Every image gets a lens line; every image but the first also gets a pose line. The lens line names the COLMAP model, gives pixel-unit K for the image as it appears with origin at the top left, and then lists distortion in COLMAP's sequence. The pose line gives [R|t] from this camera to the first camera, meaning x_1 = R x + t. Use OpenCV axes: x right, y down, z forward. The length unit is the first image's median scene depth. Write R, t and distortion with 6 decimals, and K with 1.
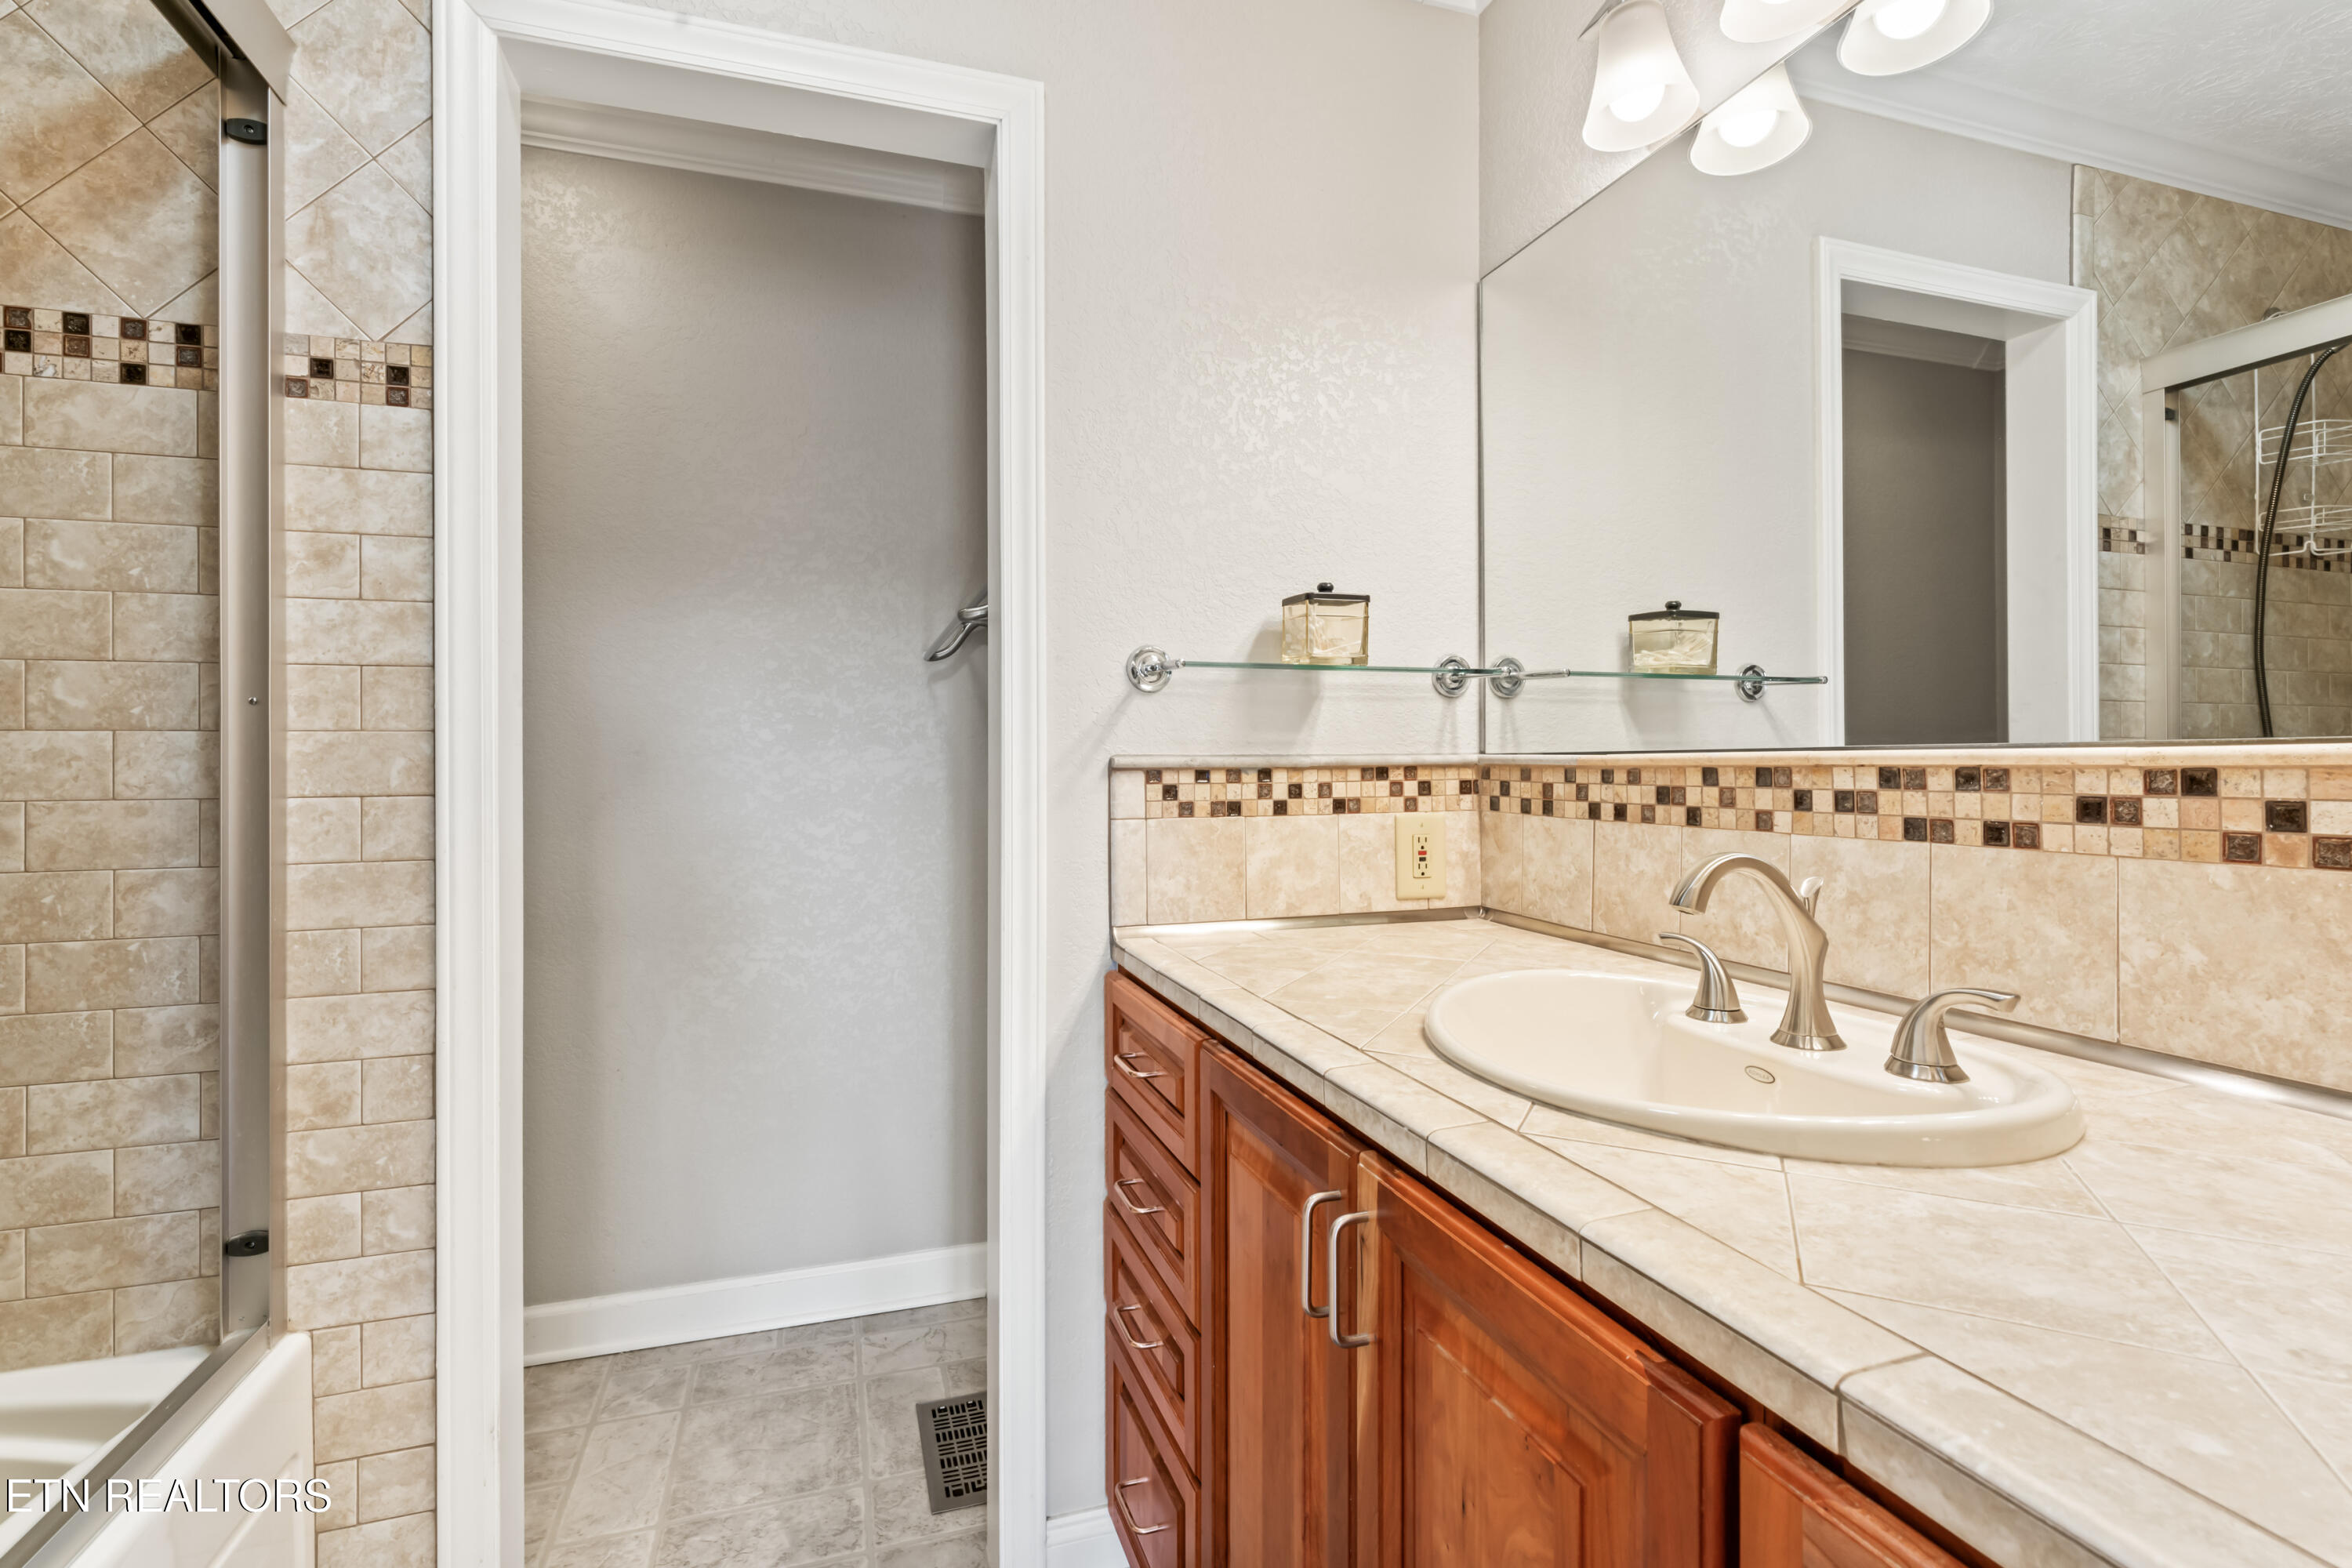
lens RADIAL K [[1055.0, 0, 1173.3], [0, 1055.0, 775.6], [0, 0, 1]] dist [-0.003440, -0.000259]
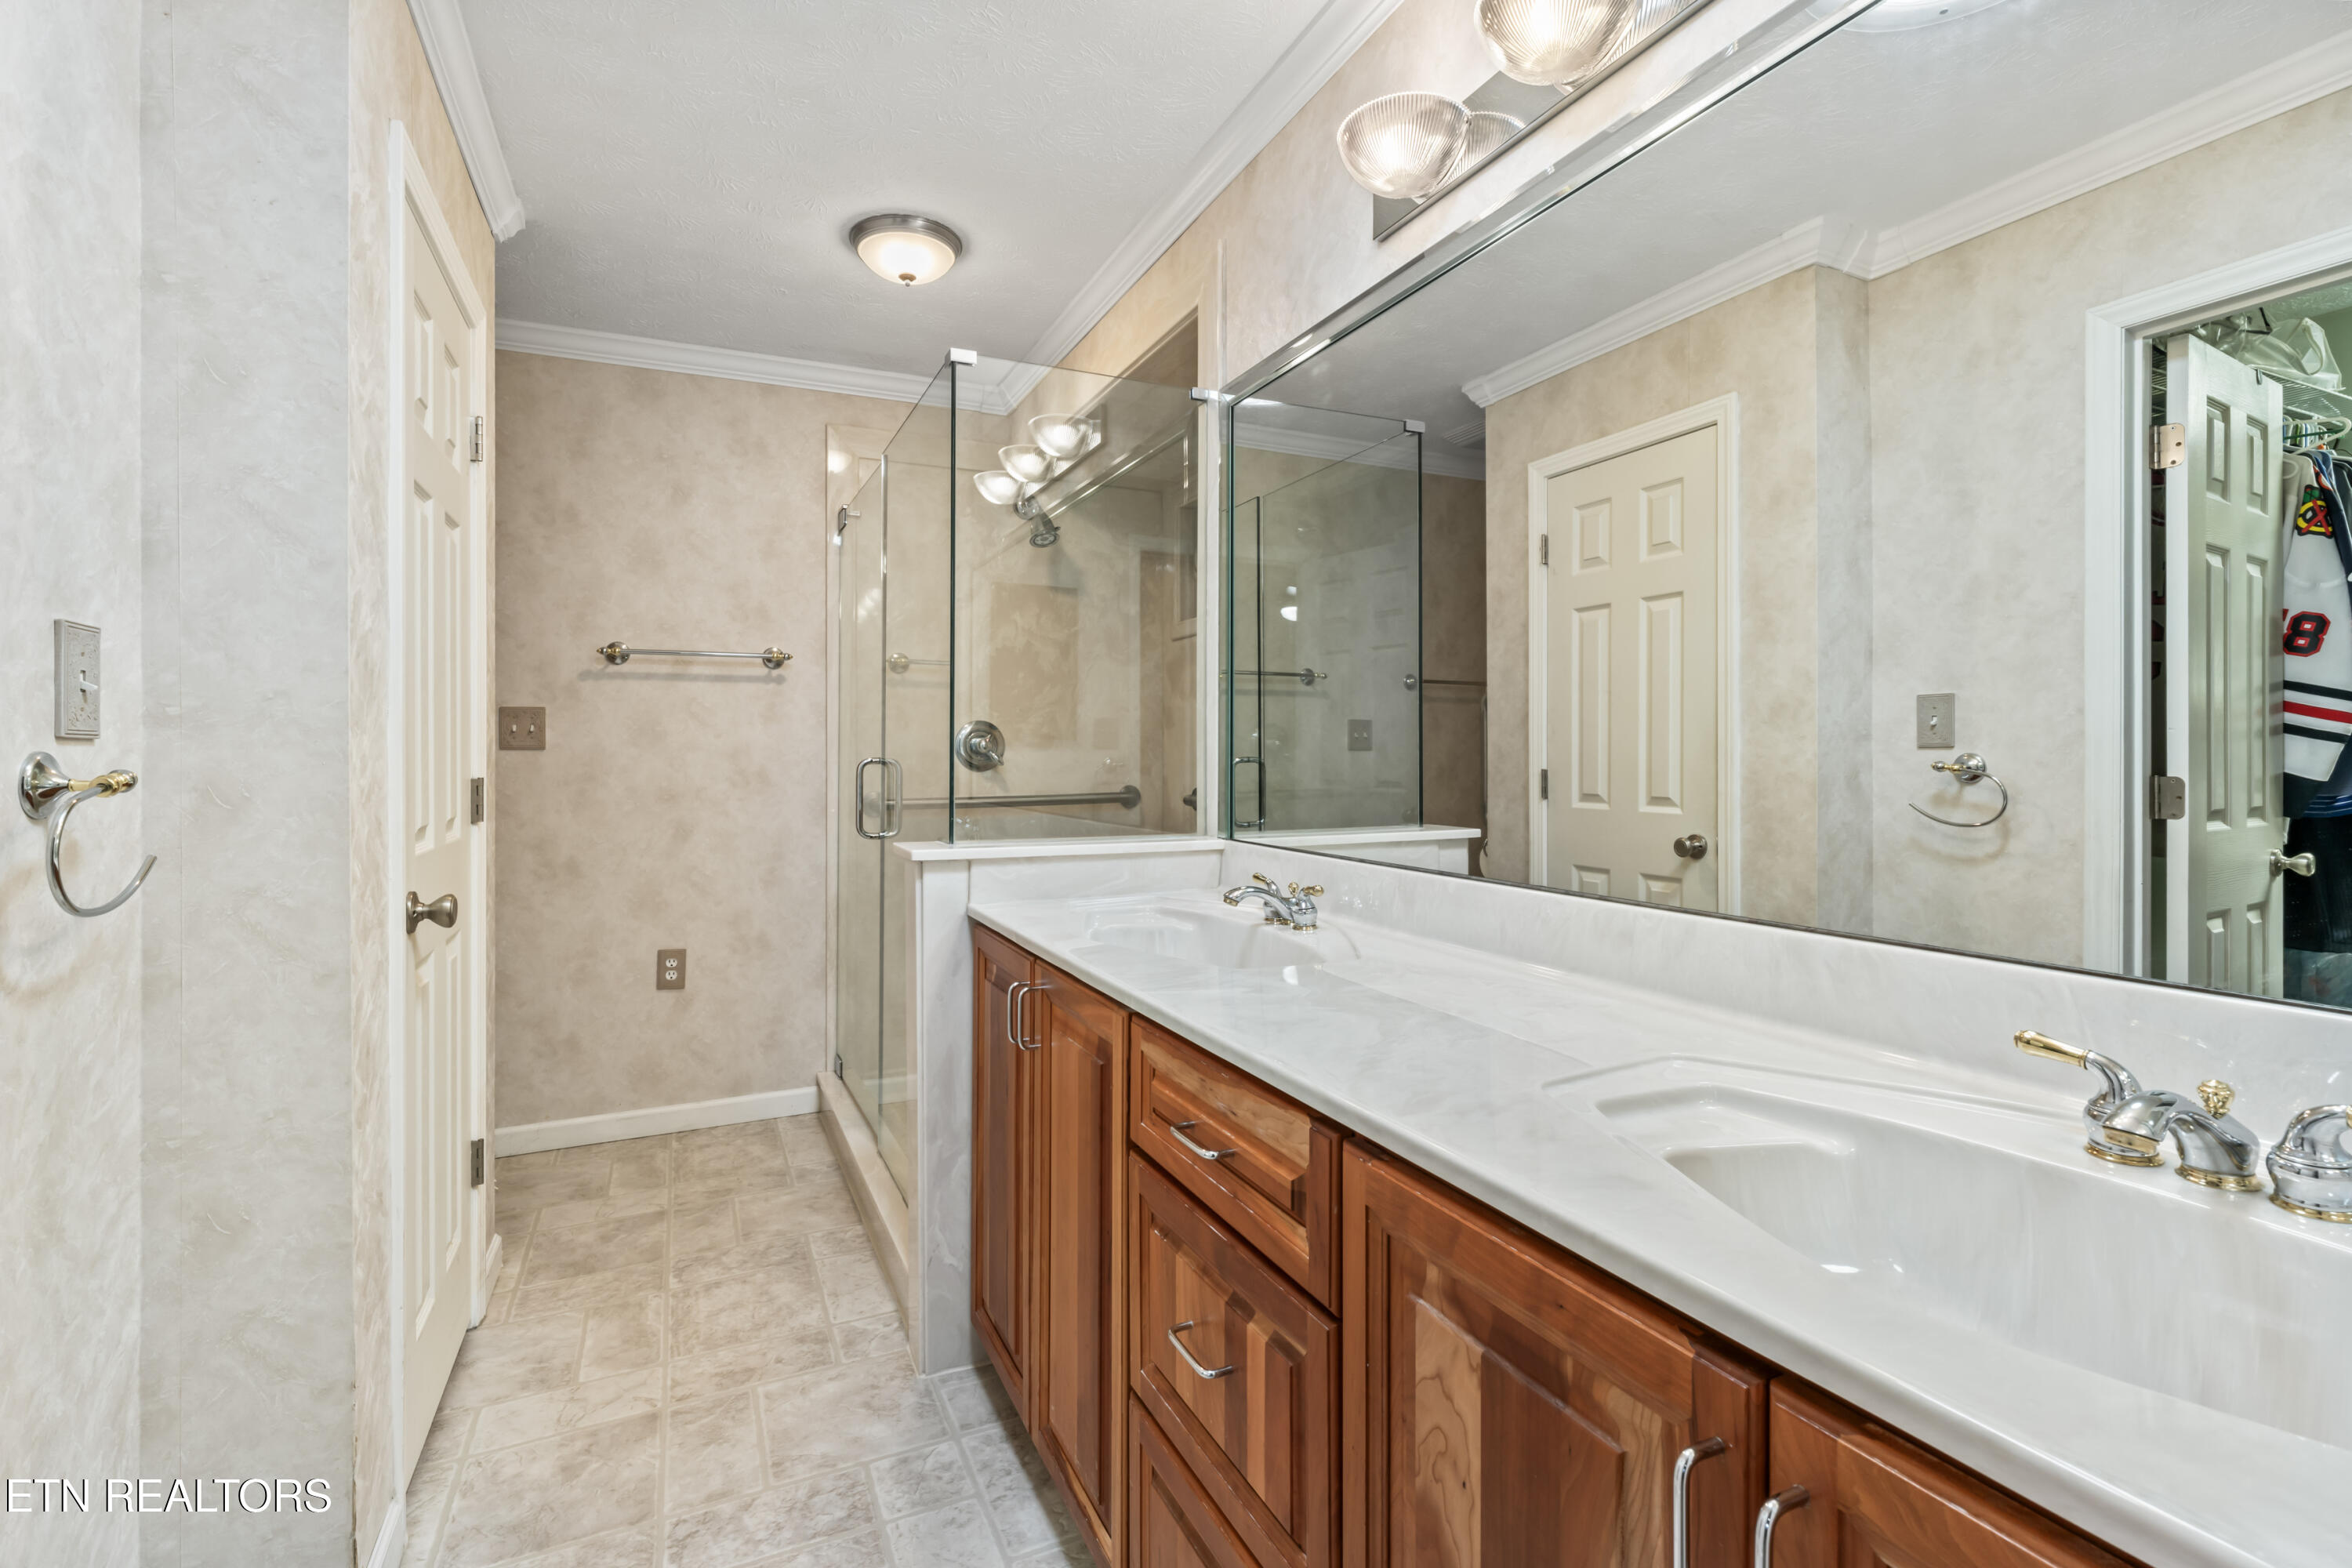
lens RADIAL K [[1055.0, 0, 1174.7], [0, 1055.0, 768.4], [0, 0, 1]] dist [-0.003440, -0.000259]
pose [[-0.992644, 0.019056, -0.119563, -0.689663], [0.016356, 0.999589, 0.023528, -0.018912], [0.119962, 0.021399, -0.992548, 2.101751]]
